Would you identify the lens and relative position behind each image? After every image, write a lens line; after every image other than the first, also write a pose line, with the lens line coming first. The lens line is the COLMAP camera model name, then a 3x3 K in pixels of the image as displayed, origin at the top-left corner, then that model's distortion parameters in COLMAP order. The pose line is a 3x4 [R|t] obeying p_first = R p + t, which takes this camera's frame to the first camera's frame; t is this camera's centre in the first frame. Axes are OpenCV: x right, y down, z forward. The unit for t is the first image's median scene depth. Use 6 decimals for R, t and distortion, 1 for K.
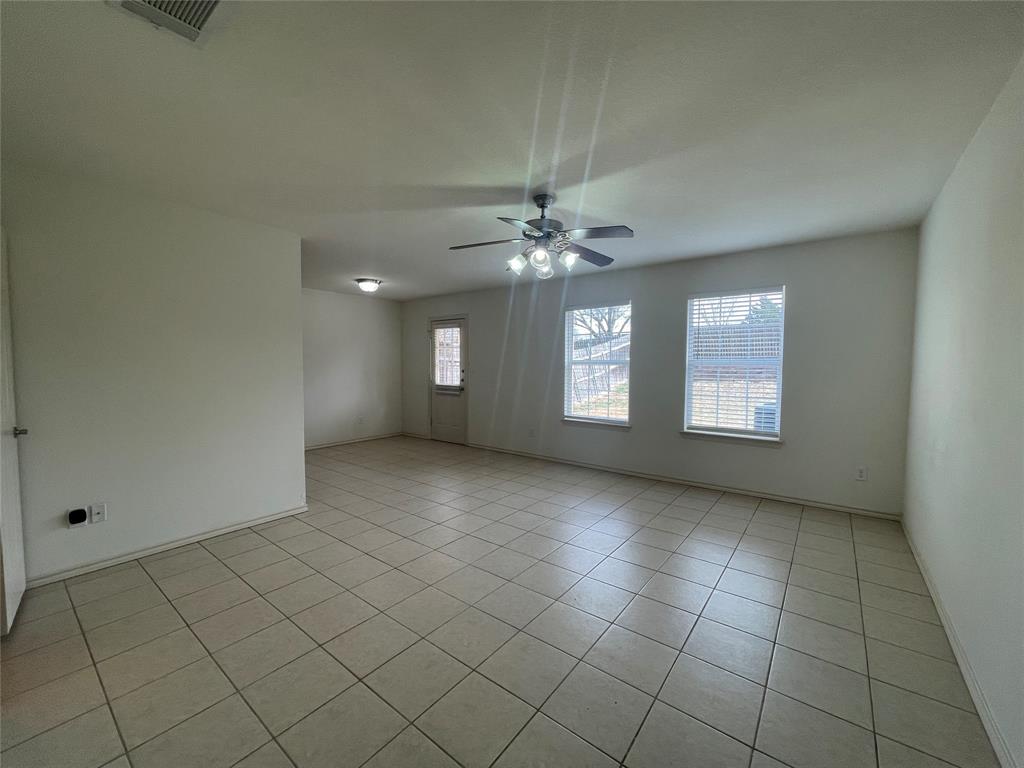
lens RADIAL K [[411.8, 0, 508.0], [0, 411.8, 384.9], [0, 0, 1]] dist [0.002201, 0.000233]
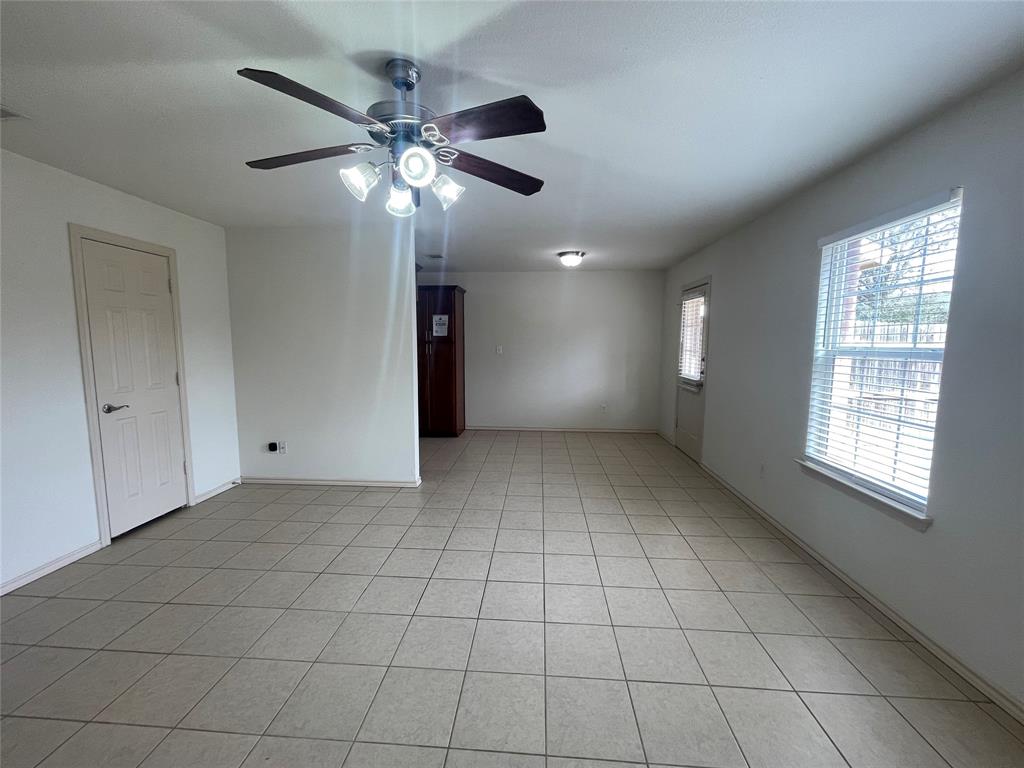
lens RADIAL K [[411.8, 0, 508.0], [0, 411.8, 384.9], [0, 0, 1]] dist [0.002201, 0.000233]
pose [[0.560886, 0.088852, -0.823112, 0.348971], [-0.044971, 0.996026, 0.076874, -0.036795], [0.826671, -0.006102, 0.562652, 0.412391]]
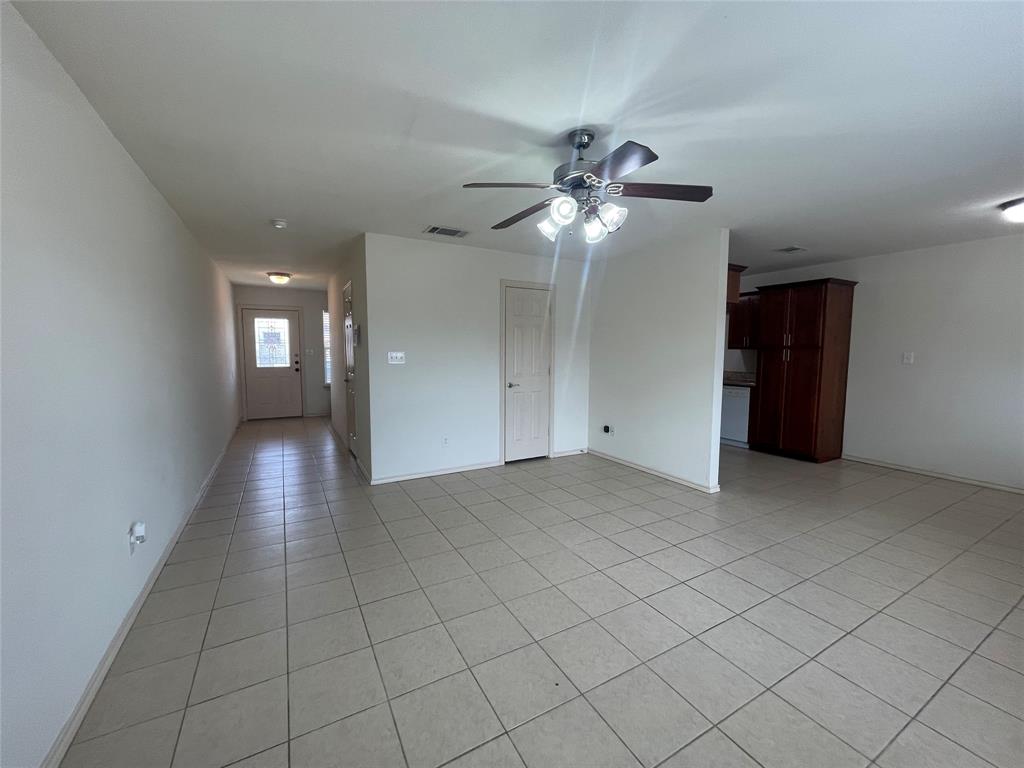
lens RADIAL K [[408.8, 0, 514.3], [0, 408.8, 379.8], [0, 0, 1]] dist [0.000290, 0.000171]
pose [[-0.380155, 0.064110, -0.922698, 0.446601], [-0.052384, 0.994501, 0.090682, -0.035697], [0.923438, 0.082808, -0.374706, 0.627779]]
